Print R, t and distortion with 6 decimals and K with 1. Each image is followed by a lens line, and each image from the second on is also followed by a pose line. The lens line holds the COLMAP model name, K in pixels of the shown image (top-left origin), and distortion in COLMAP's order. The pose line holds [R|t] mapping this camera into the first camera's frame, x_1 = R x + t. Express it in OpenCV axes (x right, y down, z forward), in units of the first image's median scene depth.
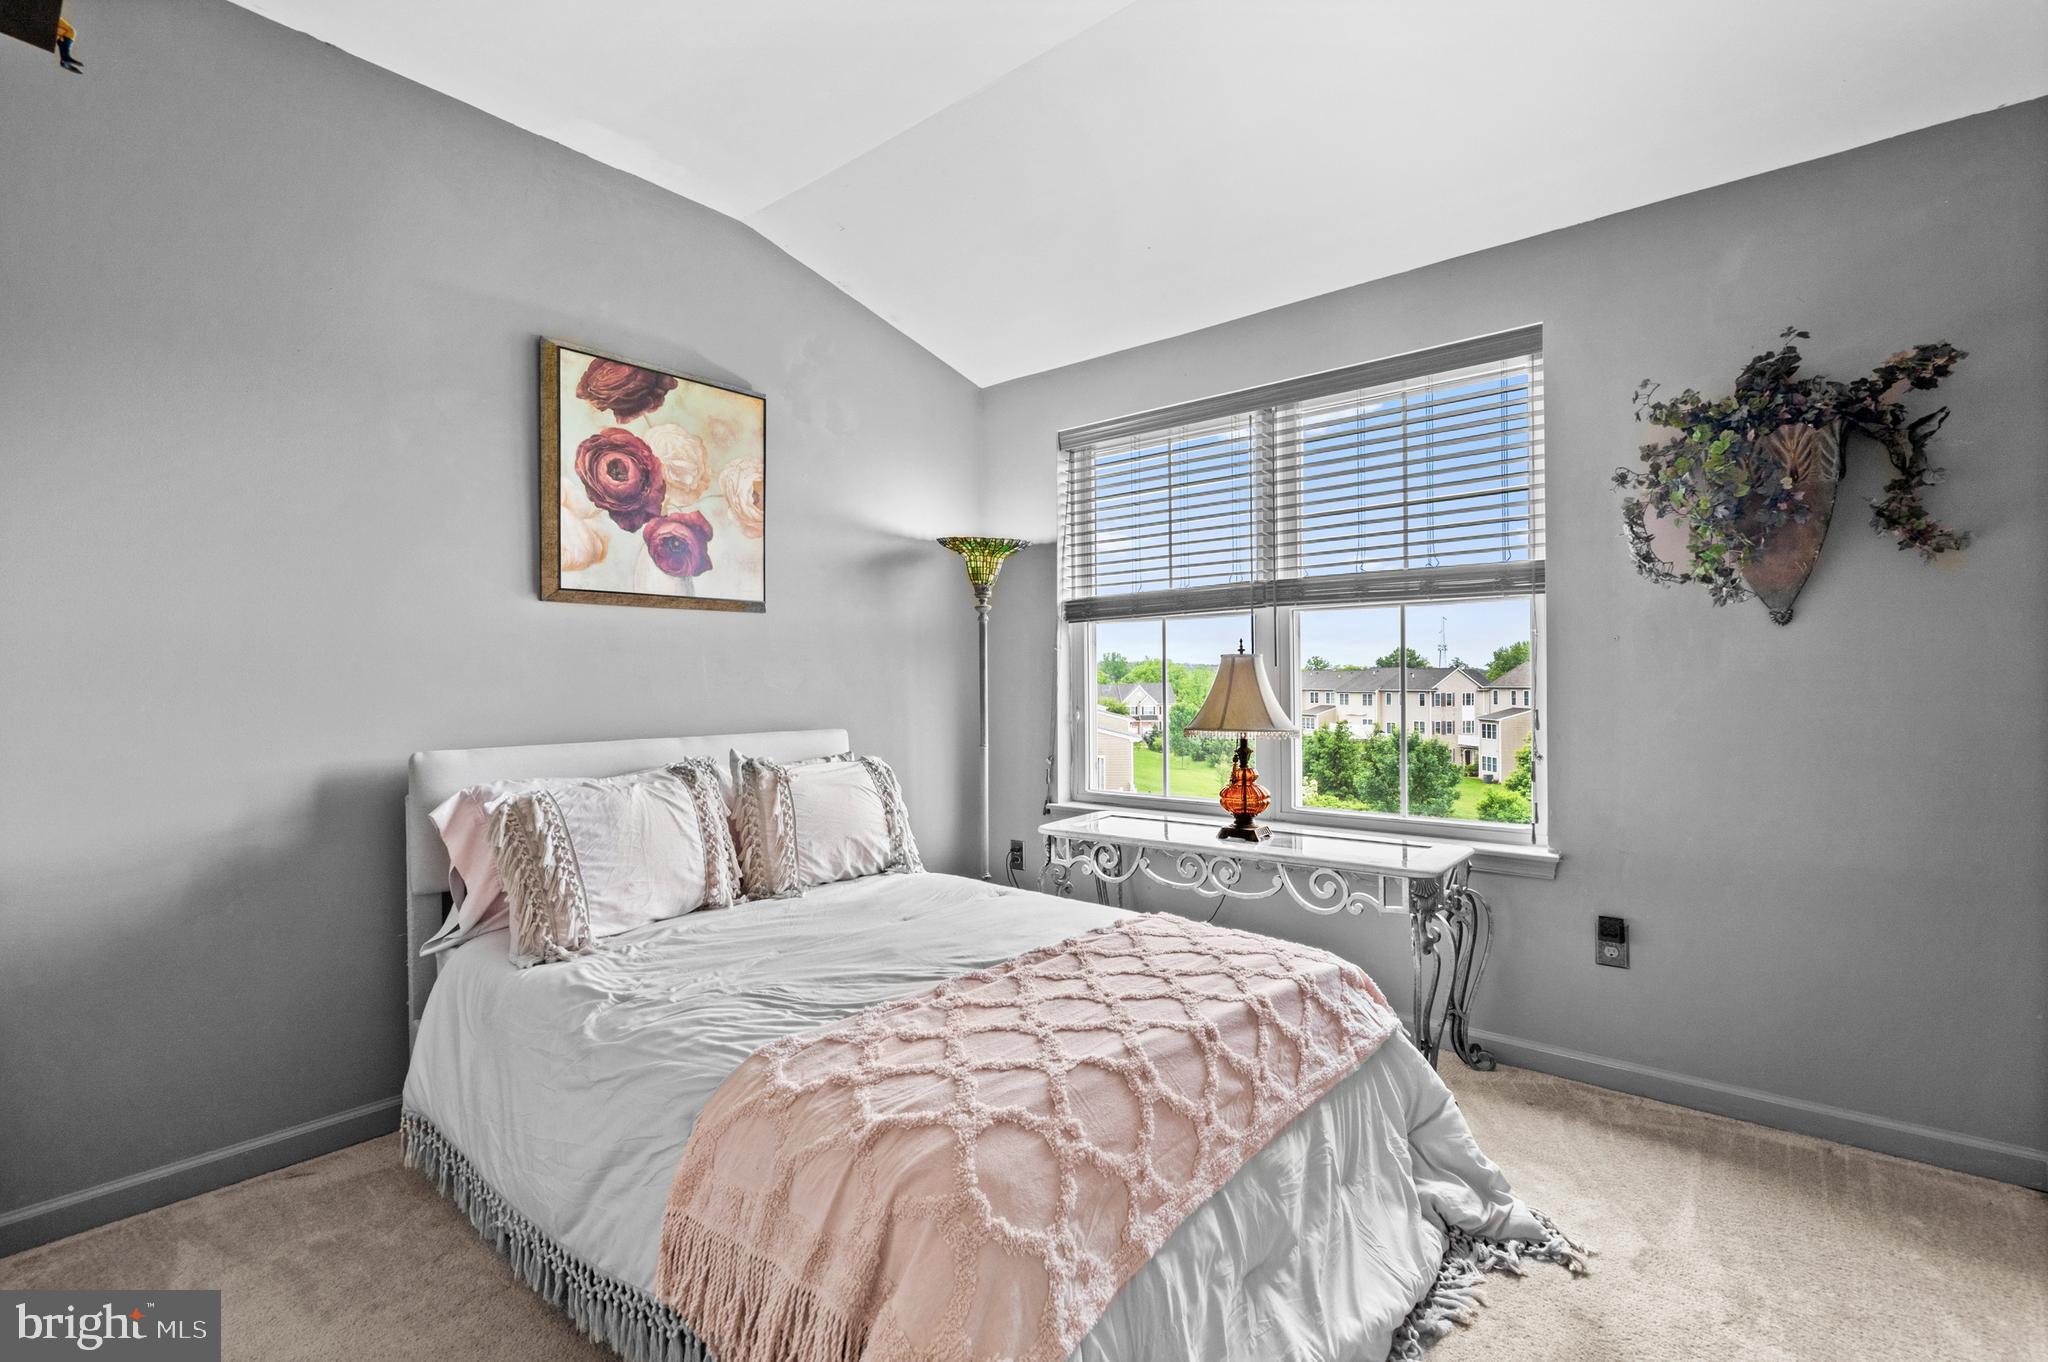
lens RADIAL K [[959.6, 0, 1024.0], [0, 959.6, 681.0], [0, 0, 1]] dist [-0.002018, 0.000364]
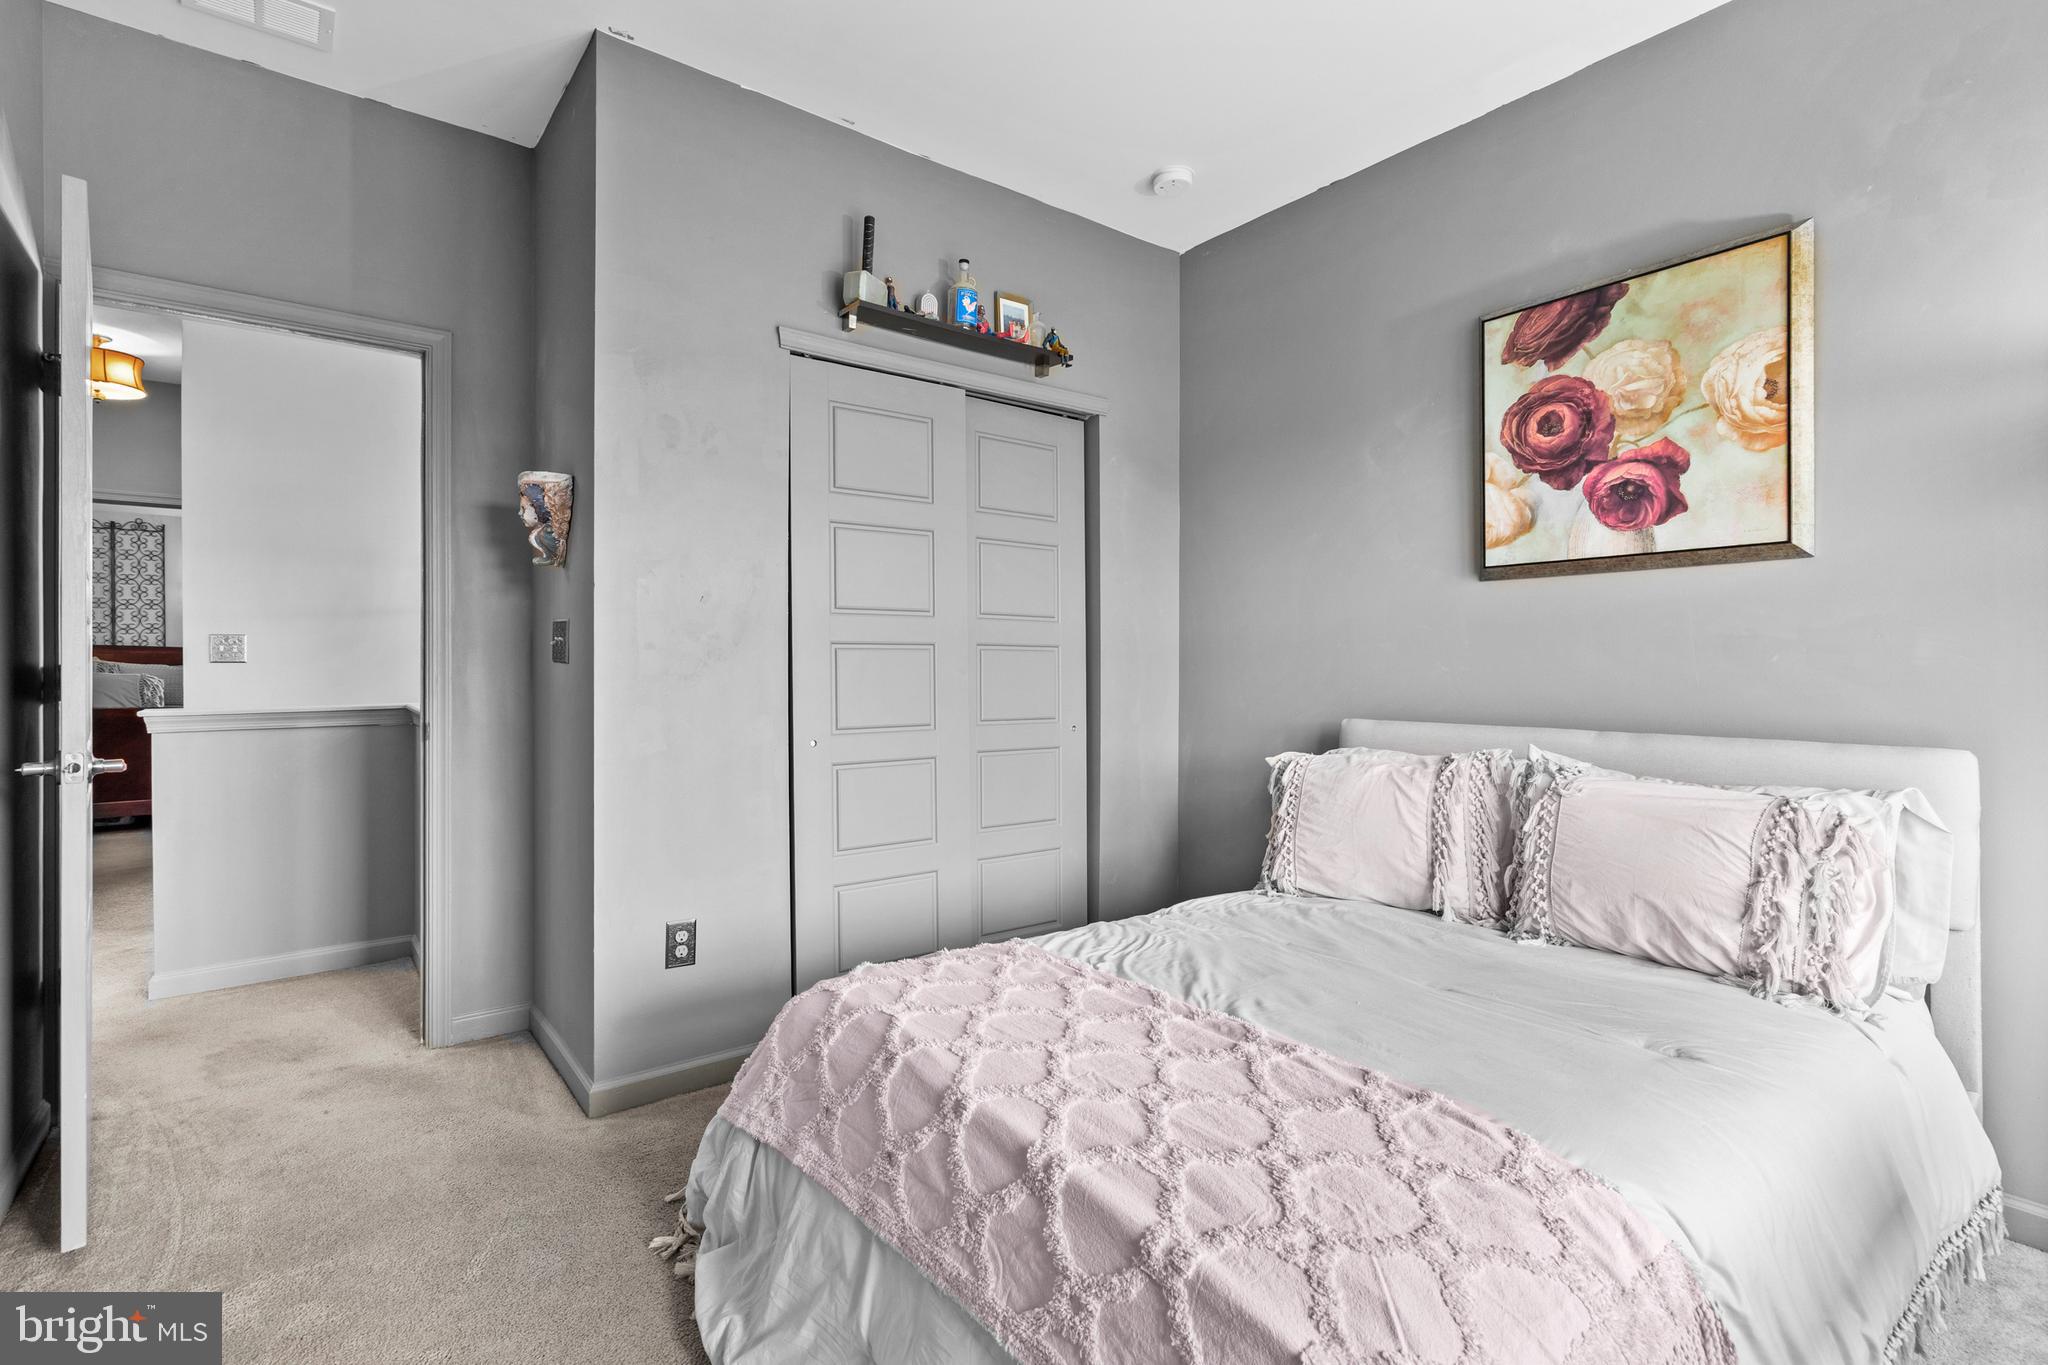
lens RADIAL K [[931.8, 0, 991.8], [0, 931.8, 679.5], [0, 0, 1]] dist [-0.000980, -0.000011]
pose [[-0.233412, 0.023779, -0.972087, 0.539998], [0.002373, 0.999712, 0.023885, -0.005012], [0.972375, 0.003268, -0.233402, 0.694911]]
